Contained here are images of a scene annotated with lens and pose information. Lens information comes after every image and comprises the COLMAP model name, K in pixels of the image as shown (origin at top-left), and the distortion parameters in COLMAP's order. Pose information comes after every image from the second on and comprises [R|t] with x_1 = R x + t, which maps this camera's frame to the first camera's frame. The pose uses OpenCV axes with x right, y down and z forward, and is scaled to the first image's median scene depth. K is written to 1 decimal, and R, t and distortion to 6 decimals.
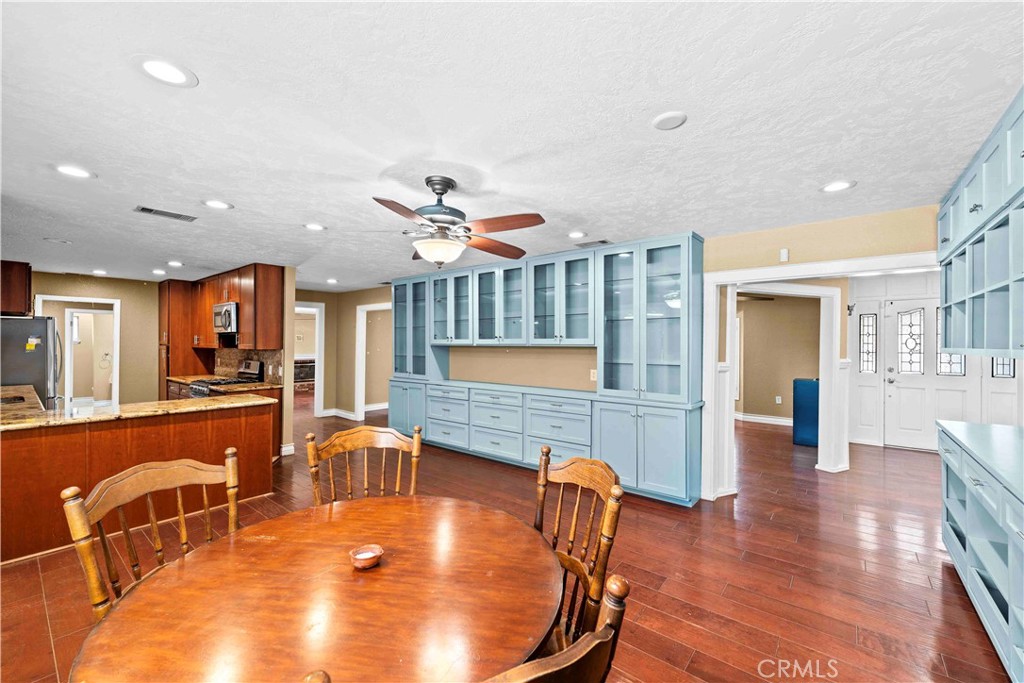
lens RADIAL K [[413.9, 0, 512.5], [0, 413.9, 344.5], [0, 0, 1]] dist [-0.001072, -0.000158]
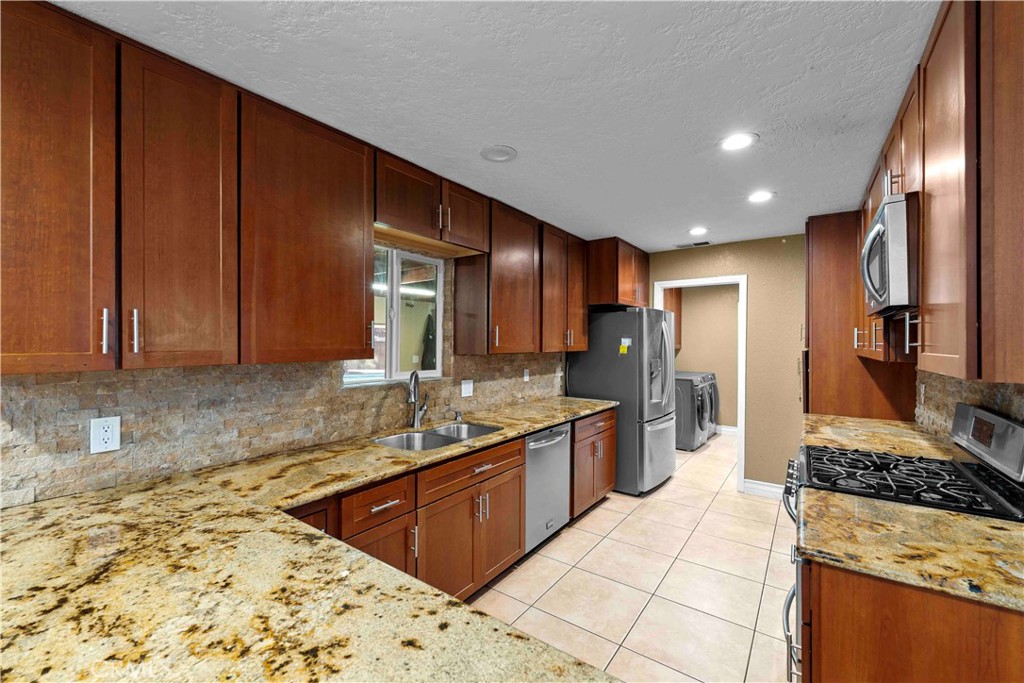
lens RADIAL K [[413.9, 0, 512.5], [0, 413.9, 344.5], [0, 0, 1]] dist [-0.001072, -0.000158]
pose [[0.056476, -0.001668, -0.998403, -0.527111], [-0.005202, 0.999985, -0.001965, -0.000590], [0.998390, 0.005305, 0.056466, 0.942372]]
